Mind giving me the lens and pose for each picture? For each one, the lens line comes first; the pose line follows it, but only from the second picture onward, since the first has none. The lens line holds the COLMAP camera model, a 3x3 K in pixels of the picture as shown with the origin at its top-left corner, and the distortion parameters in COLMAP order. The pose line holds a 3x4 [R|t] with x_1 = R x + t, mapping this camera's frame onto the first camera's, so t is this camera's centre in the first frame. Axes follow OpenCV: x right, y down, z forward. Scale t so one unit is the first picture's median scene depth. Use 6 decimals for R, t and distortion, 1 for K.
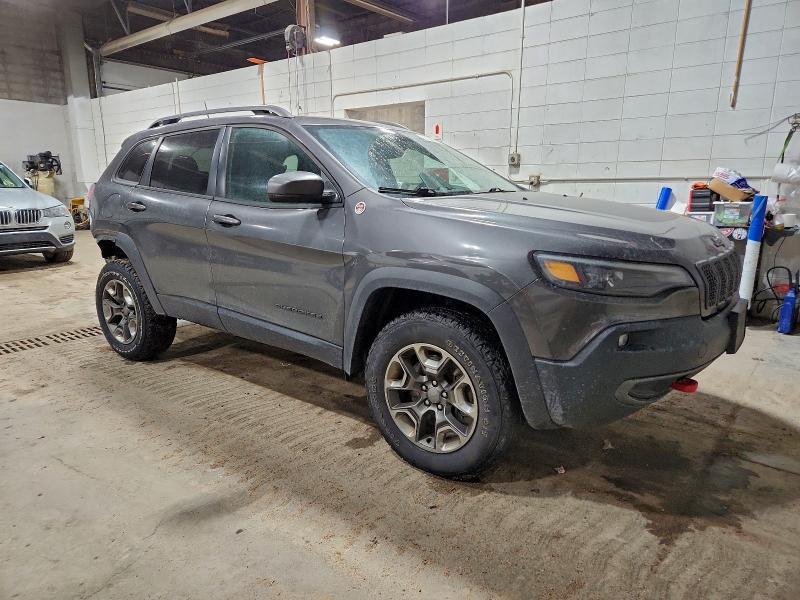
lens RADIAL K [[559.5, 0, 401.0], [0, 559.5, 302.8], [0, 0, 1]] dist [0.012491, 0.003273]
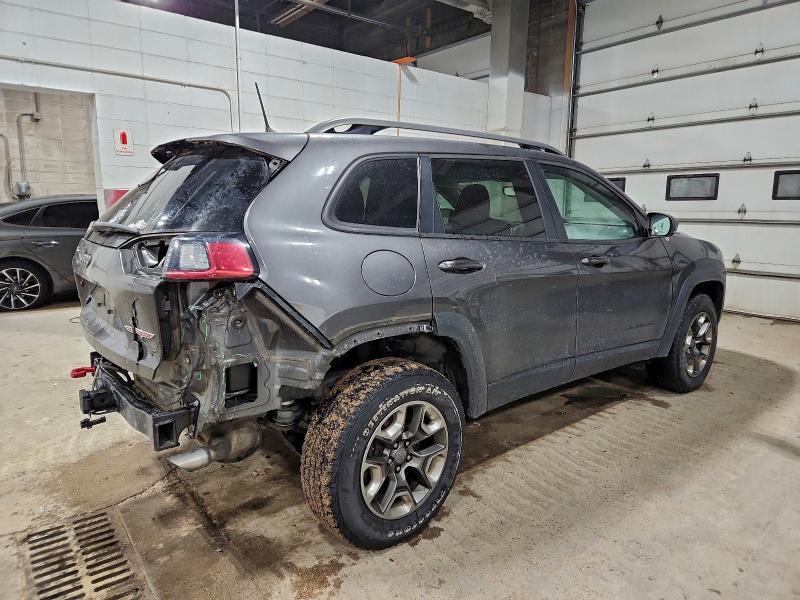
lens RADIAL K [[559.5, 0, 401.0], [0, 559.5, 300.0], [0, 0, 1]] dist [0.012491, 0.003273]
pose [[0.173654, -0.167593, 0.970442, -1.246077], [0.191701, 0.972316, 0.133614, -0.263558], [-0.965968, 0.162832, 0.200974, 1.067438]]
